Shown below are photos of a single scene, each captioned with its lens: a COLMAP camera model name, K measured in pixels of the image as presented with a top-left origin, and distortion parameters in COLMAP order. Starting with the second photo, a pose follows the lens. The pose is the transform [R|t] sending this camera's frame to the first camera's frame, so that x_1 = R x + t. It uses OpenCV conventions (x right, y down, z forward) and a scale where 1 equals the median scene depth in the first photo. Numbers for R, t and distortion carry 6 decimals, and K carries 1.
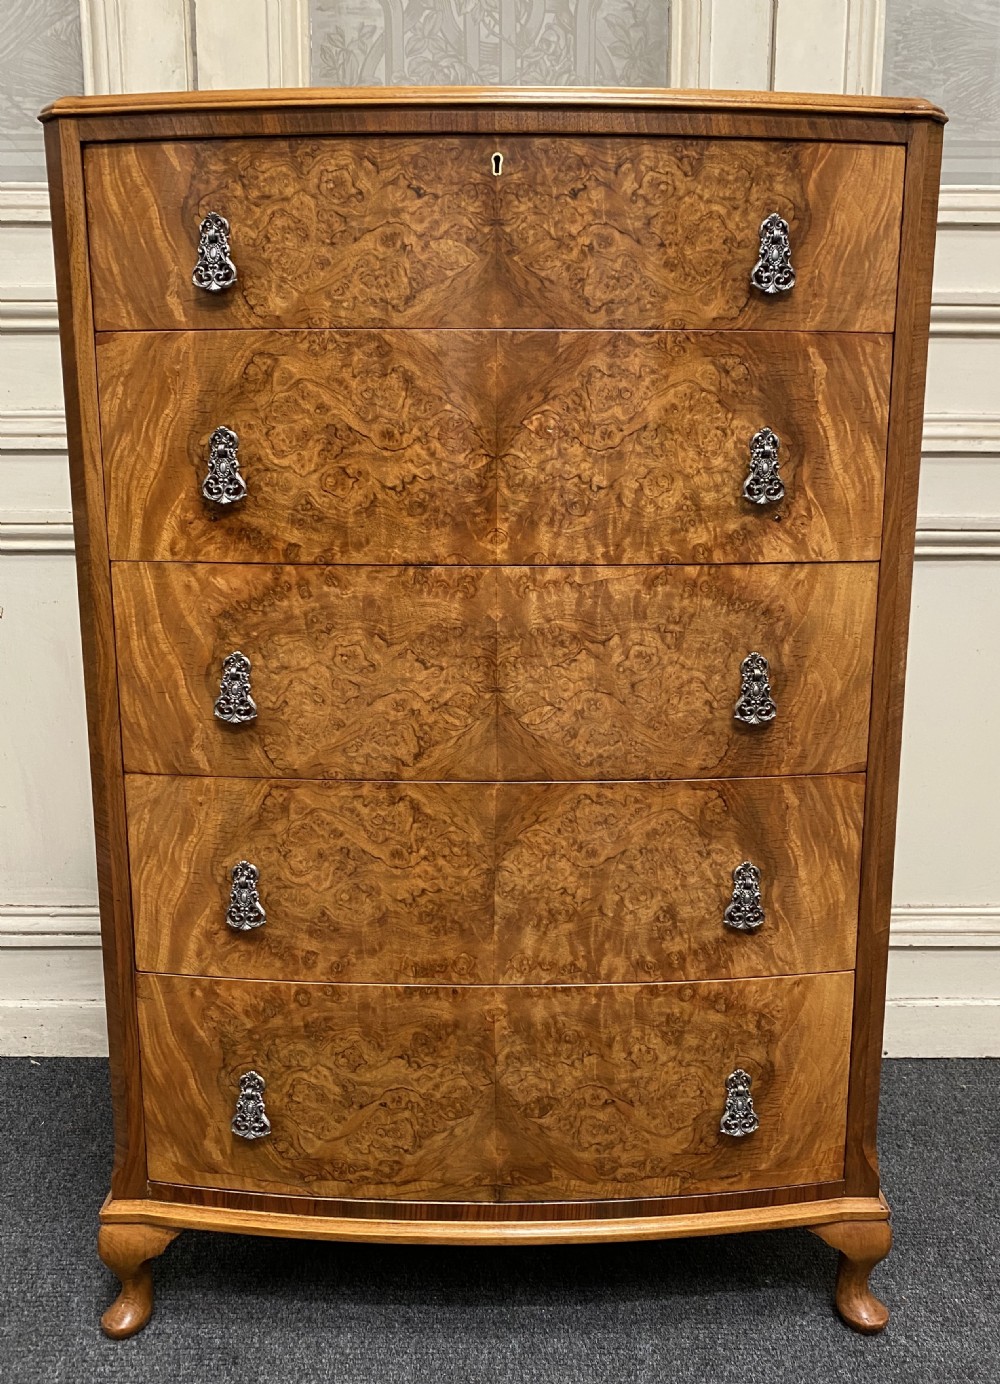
lens RADIAL K [[1318.3, 0, 511.0], [0, 1318.3, 696.5], [0, 0, 1]] dist [0.026895, 0.000000]
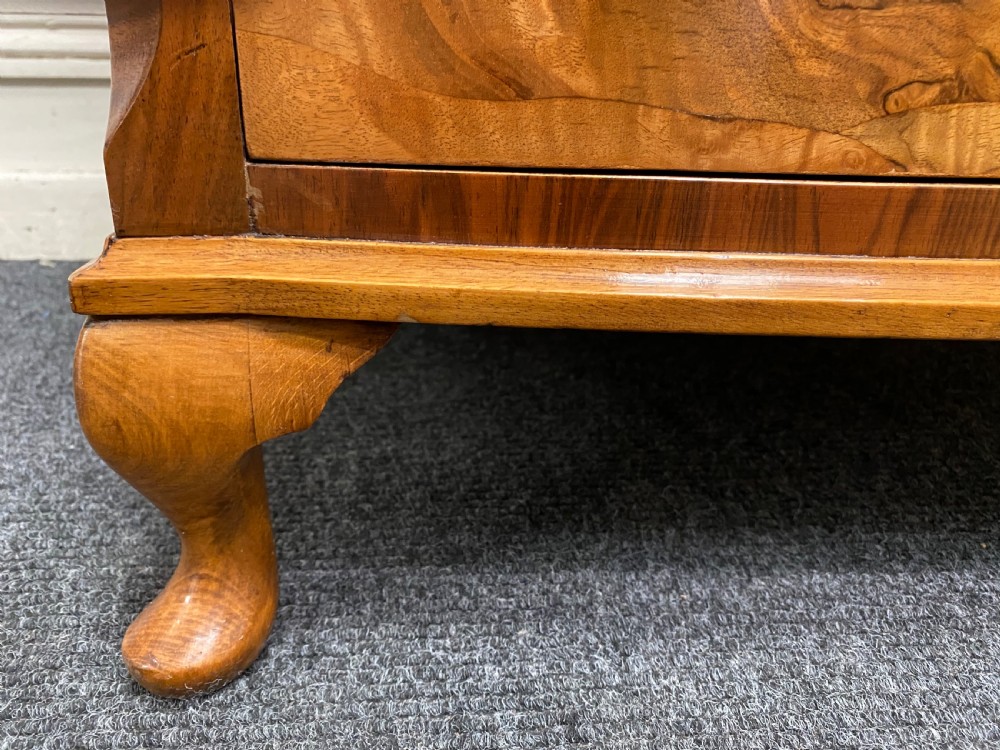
lens RADIAL K [[775.1, 0, 491.1], [0, 775.1, 373.1], [0, 0, 1]] dist [0.040709, -0.040668]
pose [[0.996431, -0.019023, 0.082239, -0.273976], [0.004094, 0.984020, 0.178009, 0.436783], [-0.084311, -0.177037, 0.980586, 0.958406]]
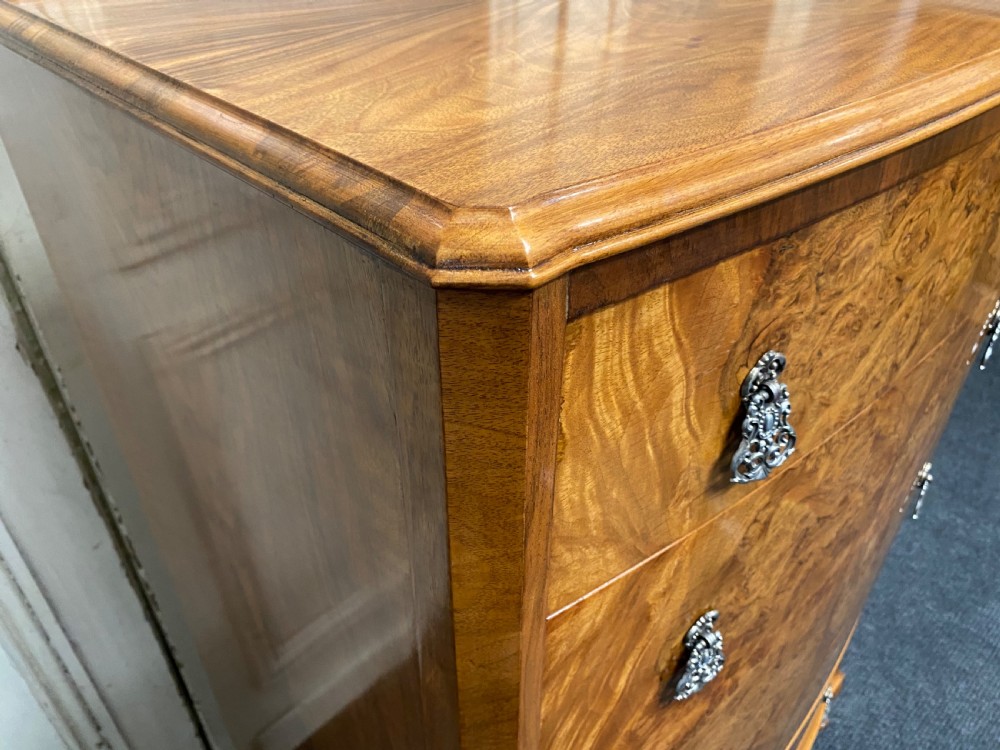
lens RADIAL K [[775.1, 0, 496.8], [0, 775.1, 365.3], [0, 0, 1]] dist [0.040709, -0.040668]
pose [[0.714492, -0.409131, 0.567550, -0.454407], [0.132283, 0.875564, 0.464638, -0.496973], [-0.687024, -0.256903, 0.679705, 0.842523]]
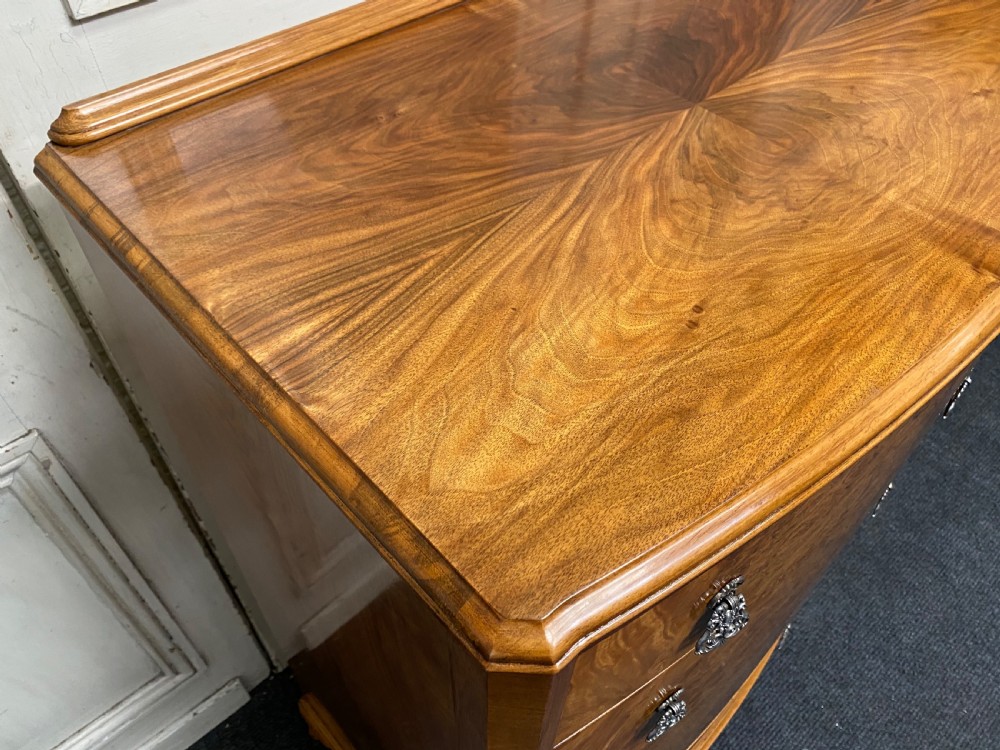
lens RADIAL K [[775.1, 0, 498.8], [0, 775.1, 361.3], [0, 0, 1]] dist [0.040709, -0.040668]
pose [[0.732990, -0.497491, 0.463928, -0.421408], [0.111348, 0.760556, 0.639654, -0.688583], [-0.671065, -0.417202, 0.612874, 0.859157]]
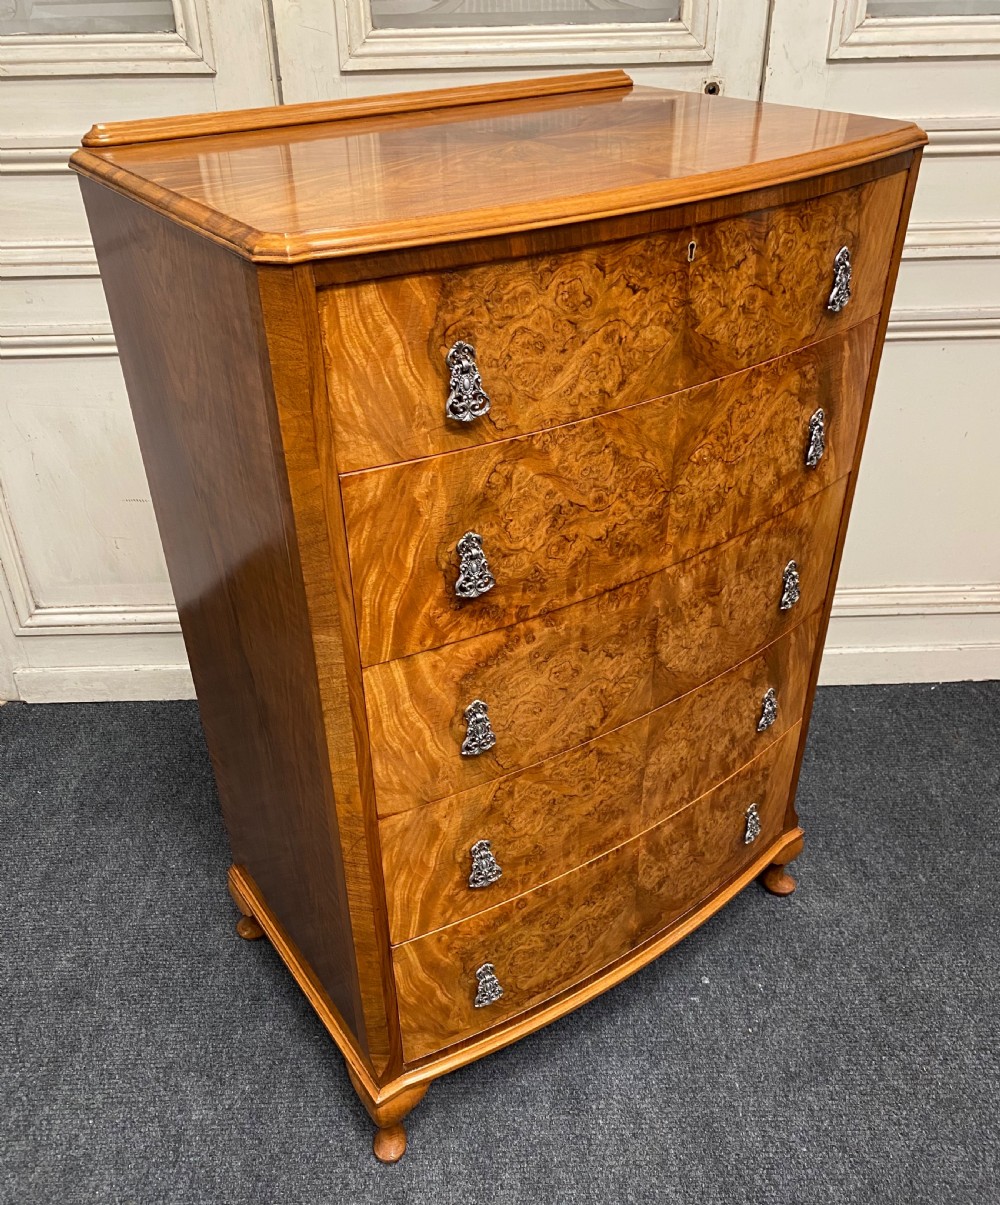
lens RADIAL K [[1028.0, 0, 499.7], [0, 1028.0, 604.7], [0, 0, 1]] dist [0.073179, -0.108562]
pose [[0.819641, -0.323154, 0.473032, -0.602021], [0.128743, 0.908497, 0.397566, -0.472269], [-0.558224, -0.264962, 0.786245, 0.328510]]
